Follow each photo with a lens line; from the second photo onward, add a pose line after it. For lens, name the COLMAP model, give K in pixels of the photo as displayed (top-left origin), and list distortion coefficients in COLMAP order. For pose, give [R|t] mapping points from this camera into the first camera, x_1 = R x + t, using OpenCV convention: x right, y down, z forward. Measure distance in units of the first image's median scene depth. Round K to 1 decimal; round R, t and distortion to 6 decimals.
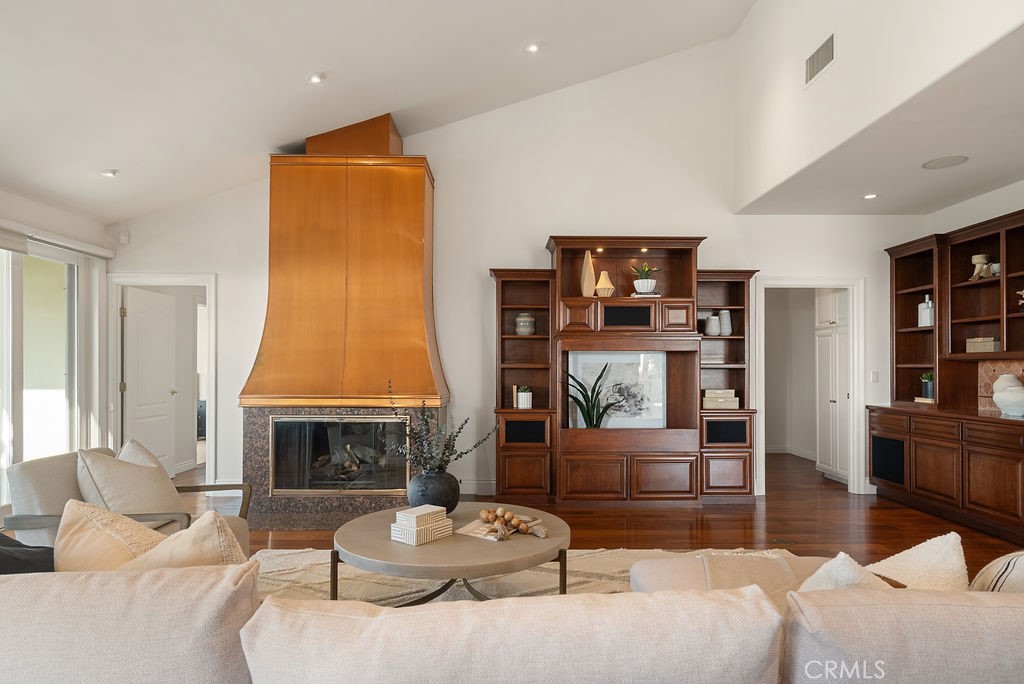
lens RADIAL K [[597.1, 0, 516.2], [0, 597.1, 365.2], [0, 0, 1]] dist [0.005210, -0.000278]
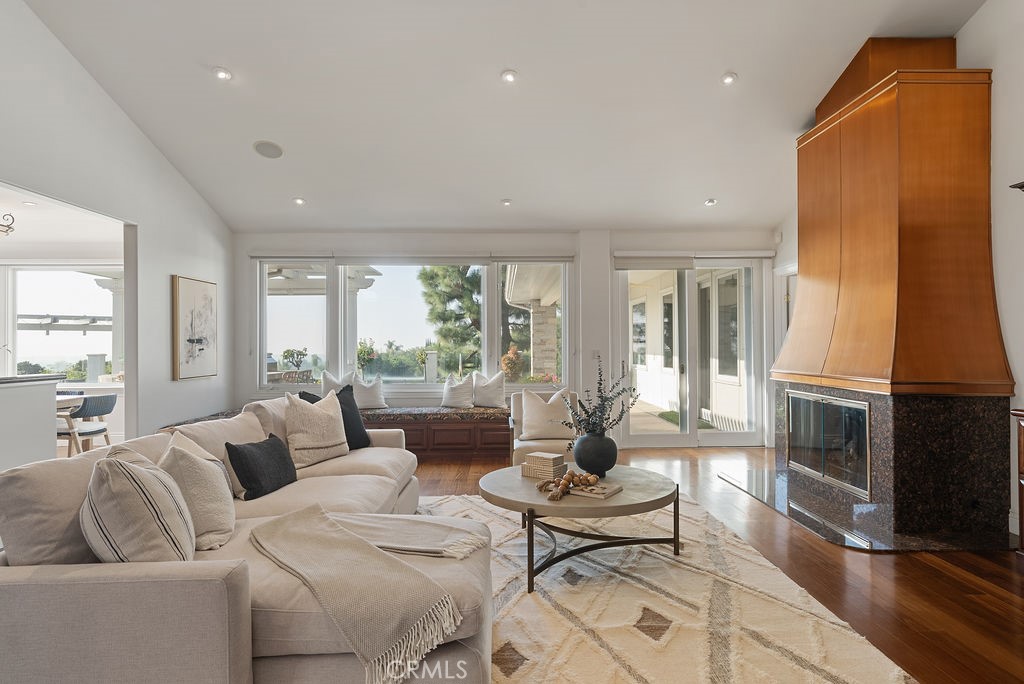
lens RADIAL K [[597.1, 0, 511.7], [0, 597.1, 344.1], [0, 0, 1]] dist [0.005210, -0.000278]
pose [[0.000348, -0.003129, -0.999995, 0.579198], [0.013457, 0.999905, -0.003125, 0.000252], [0.999909, -0.013456, 0.000390, 0.461900]]
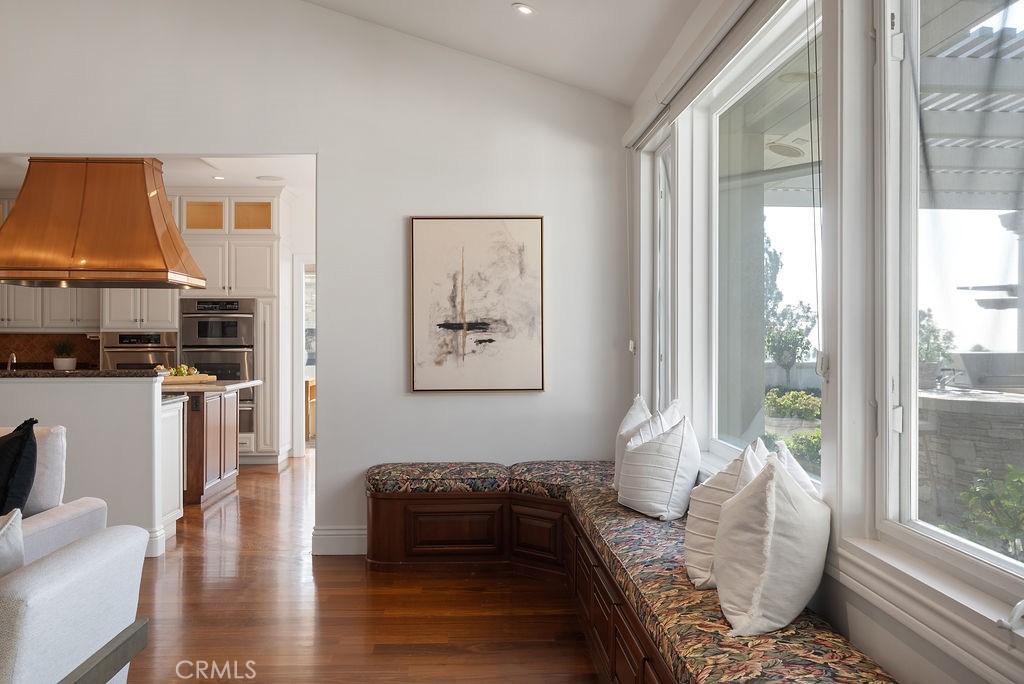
lens RADIAL K [[921.3, 0, 490.0], [0, 921.3, 334.0], [0, 0, 1]] dist [0.014310, -0.007076]
pose [[-0.999898, 0.001835, -0.014181, -0.517549], [0.002017, 0.999915, -0.012883, 0.003890], [0.014156, -0.012910, -0.999816, 0.836327]]
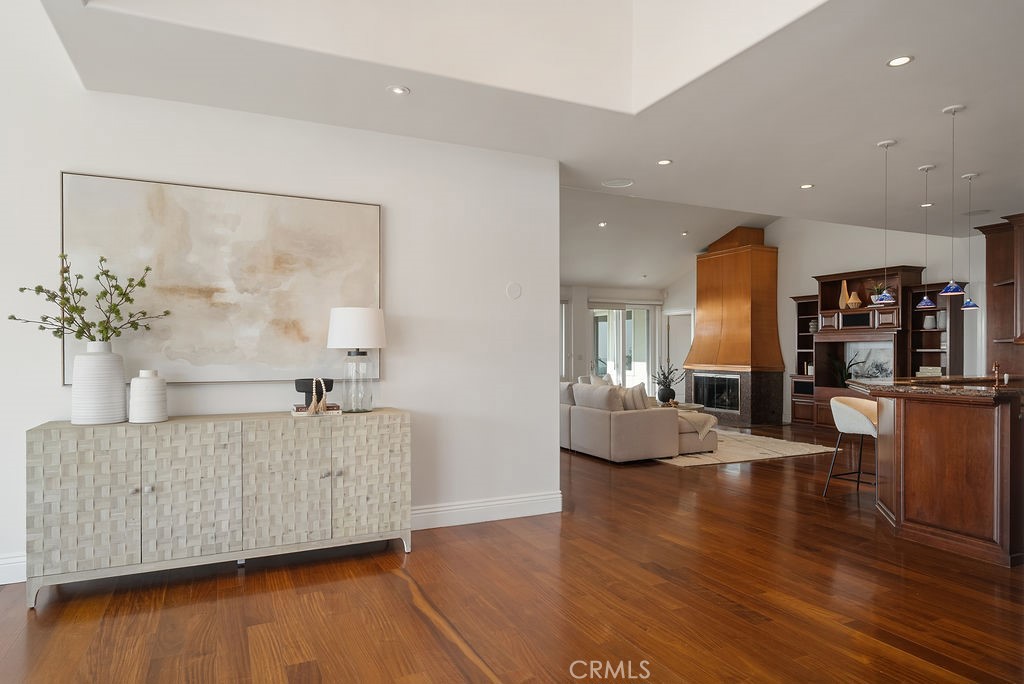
lens RADIAL K [[632.2, 0, 511.7], [0, 632.2, 354.1], [0, 0, 1]] dist [0.005597, -0.000685]
pose [[0.415104, 0.001912, -0.909772, 1.327601], [0.008697, 0.999944, 0.006070, -0.007948], [0.909733, -0.010432, 0.415064, -0.553084]]
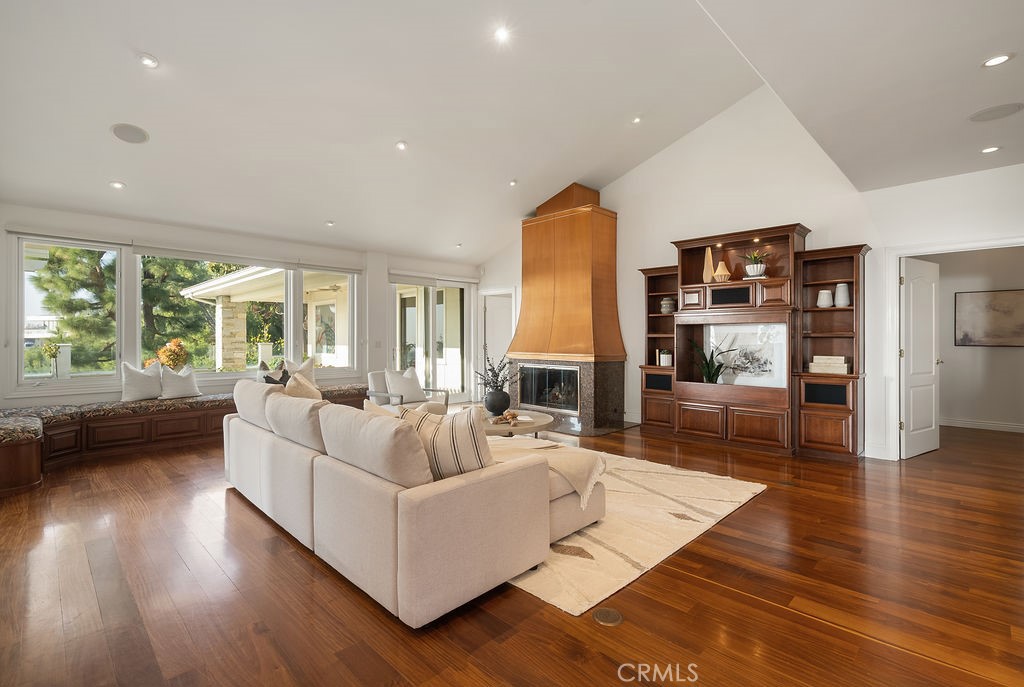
lens RADIAL K [[478.8, 0, 521.0], [0, 478.8, 337.6], [0, 0, 1]] dist [-0.006182, 0.001925]
pose [[0.704442, -0.002041, -0.709758, 0.577498], [0.006975, 0.999967, 0.004048, -0.001125], [0.709727, -0.007802, 0.704434, -0.032593]]
